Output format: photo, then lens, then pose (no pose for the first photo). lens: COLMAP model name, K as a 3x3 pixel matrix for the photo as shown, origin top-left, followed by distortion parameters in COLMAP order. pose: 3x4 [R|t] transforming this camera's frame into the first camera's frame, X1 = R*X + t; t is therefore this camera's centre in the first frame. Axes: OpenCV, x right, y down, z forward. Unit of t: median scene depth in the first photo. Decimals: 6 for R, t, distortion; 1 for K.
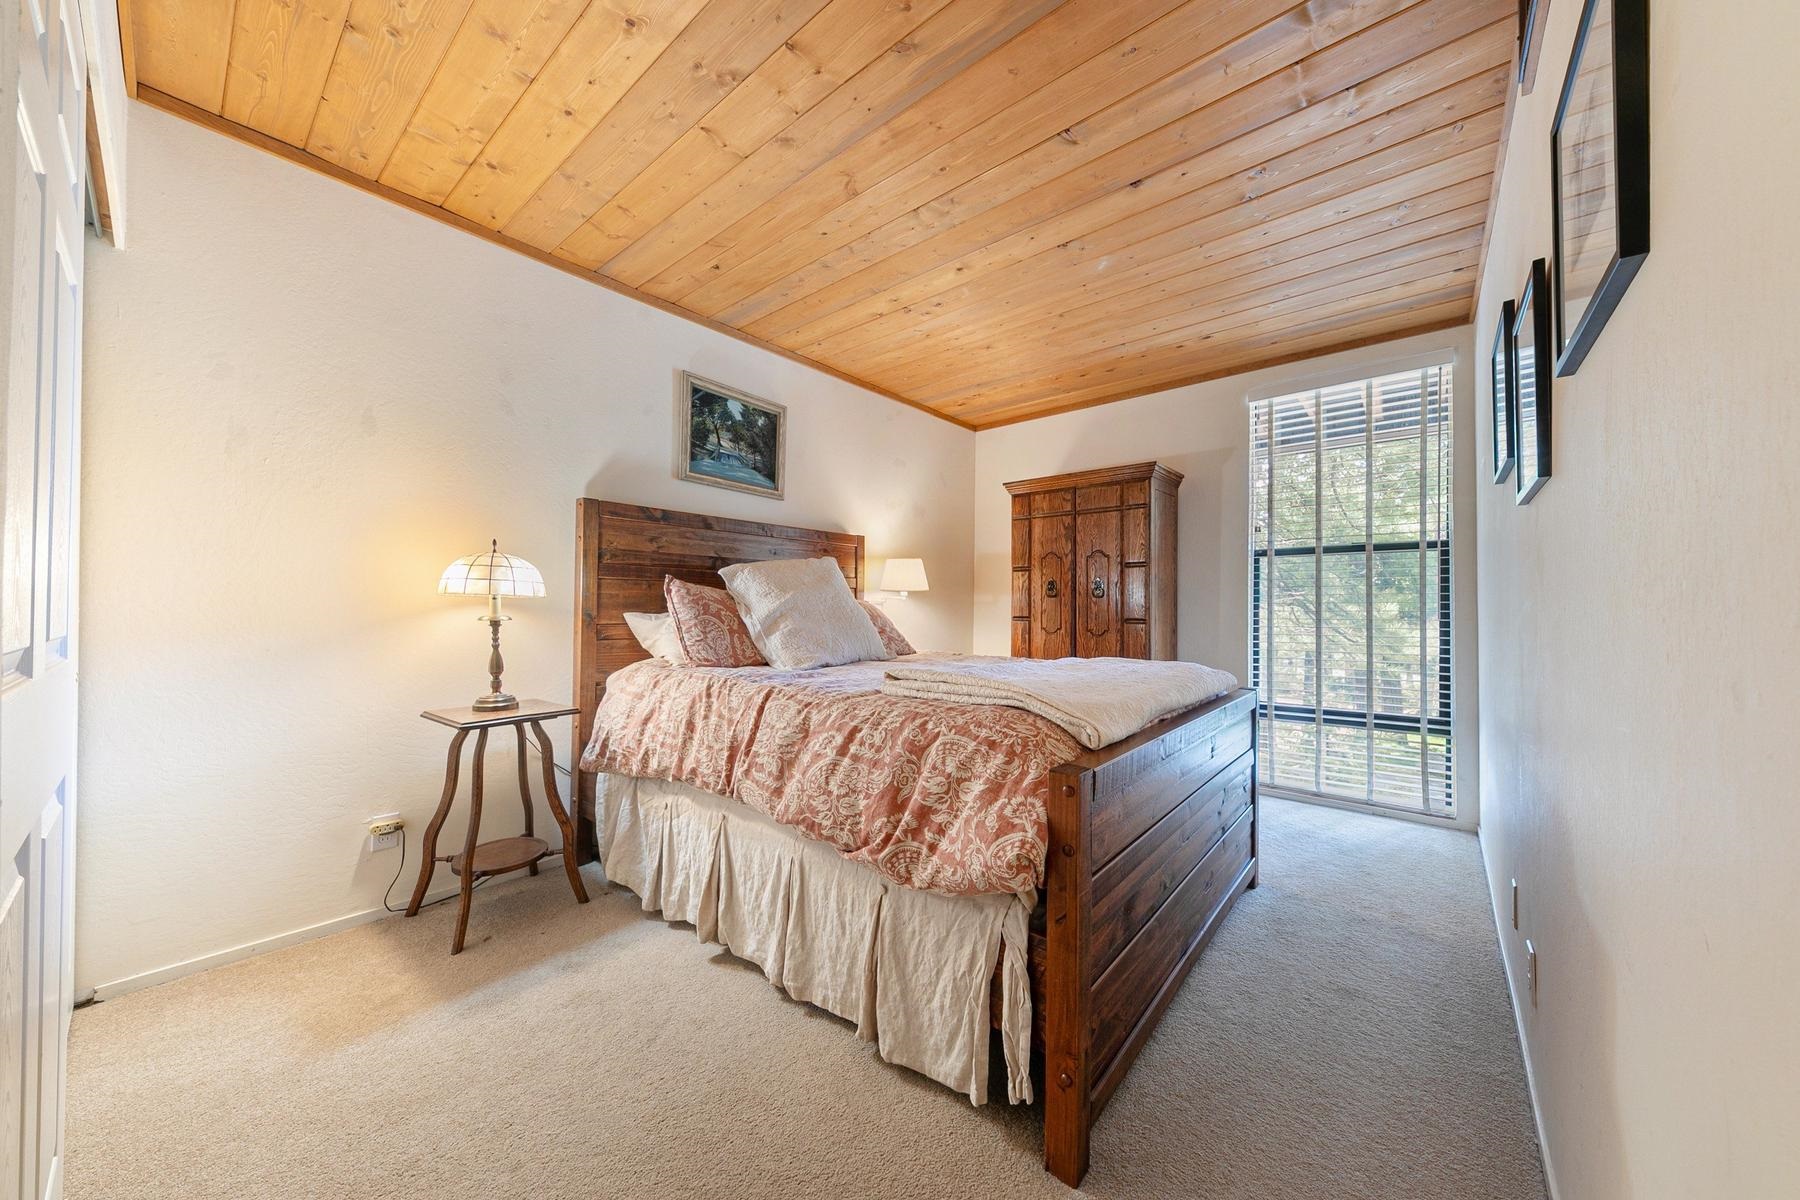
lens RADIAL K [[623.8, 0, 900.0], [0, 623.8, 600.0], [0, 0, 1]] dist [0.001476, 0.000193]
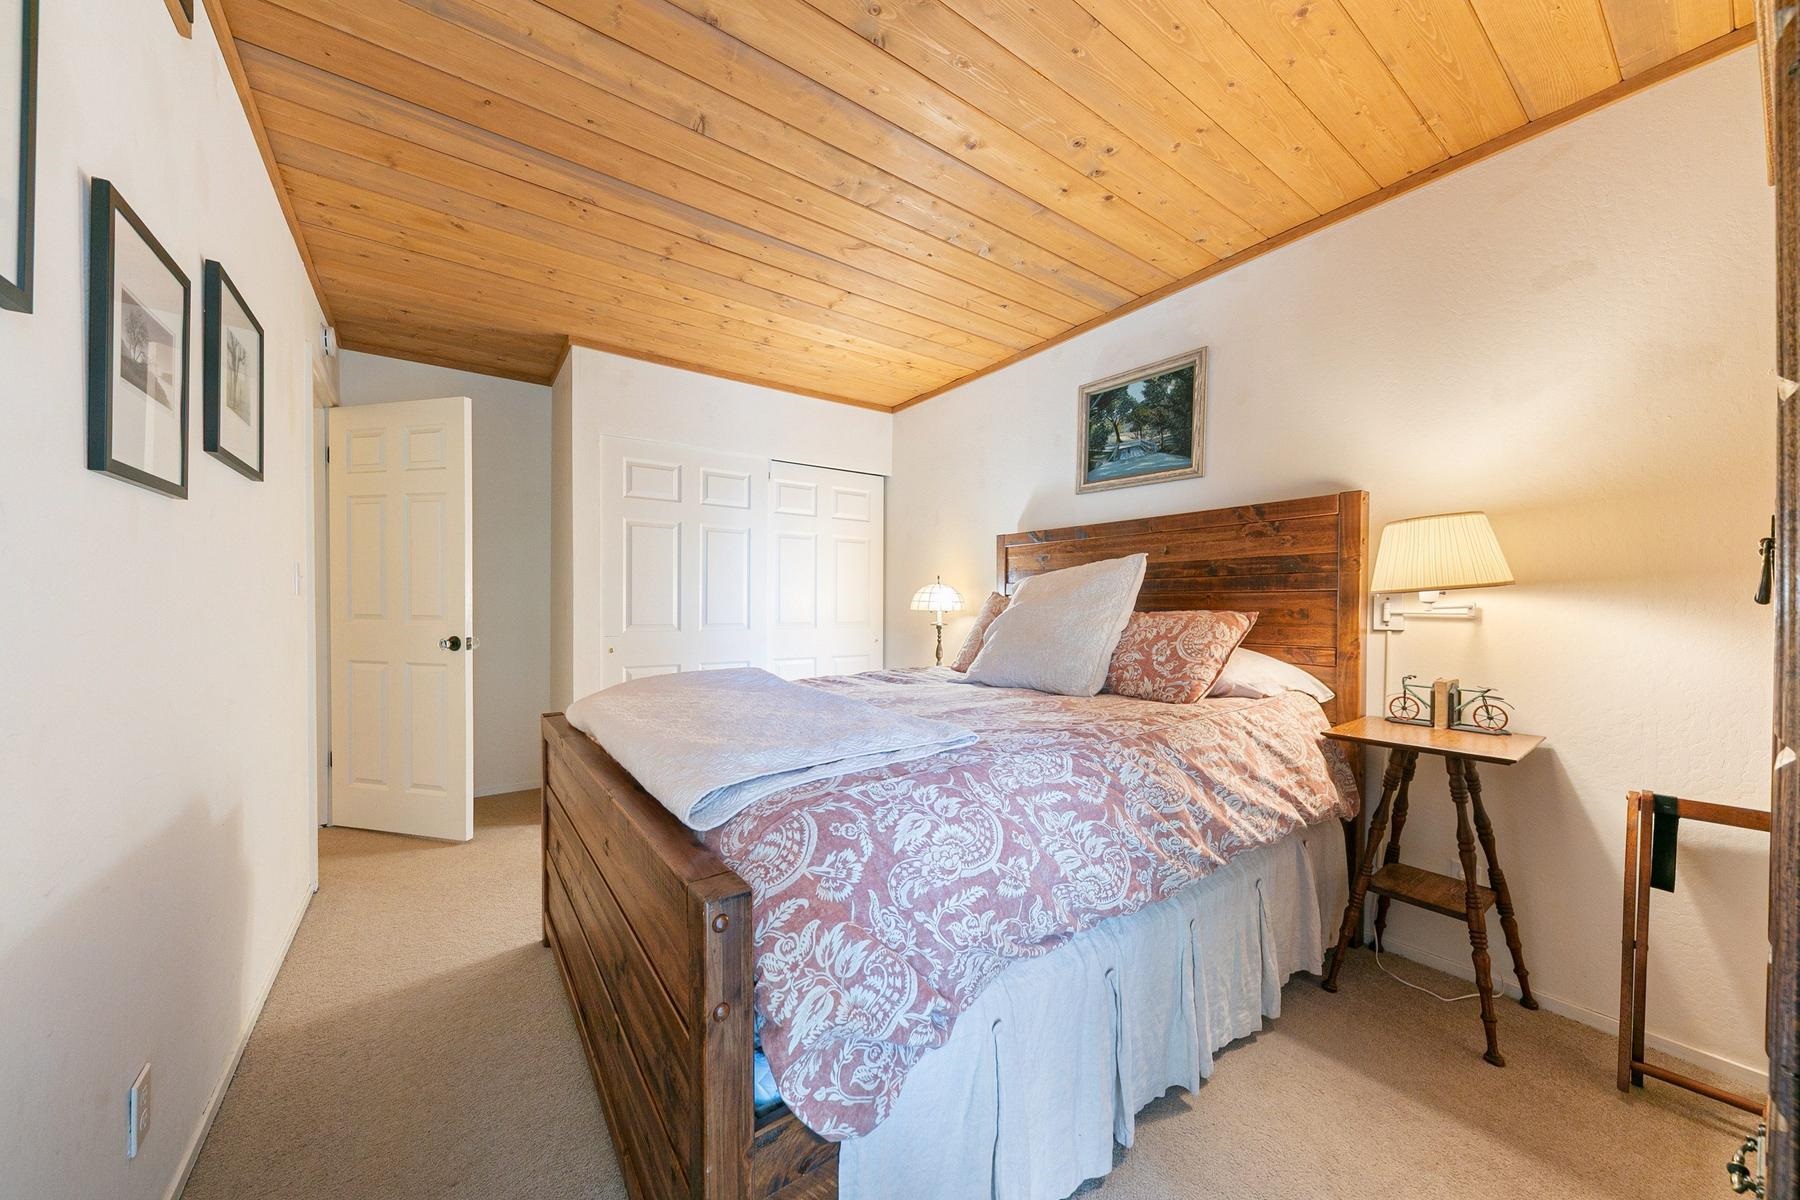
lens RADIAL K [[623.8, 0, 900.0], [0, 623.8, 600.0], [0, 0, 1]] dist [0.001476, 0.000193]
pose [[-0.247276, -0.023771, -0.968653, 0.659742], [-0.000414, 0.999702, -0.024428, 0.003020], [0.968945, -0.005640, -0.247212, 0.914865]]
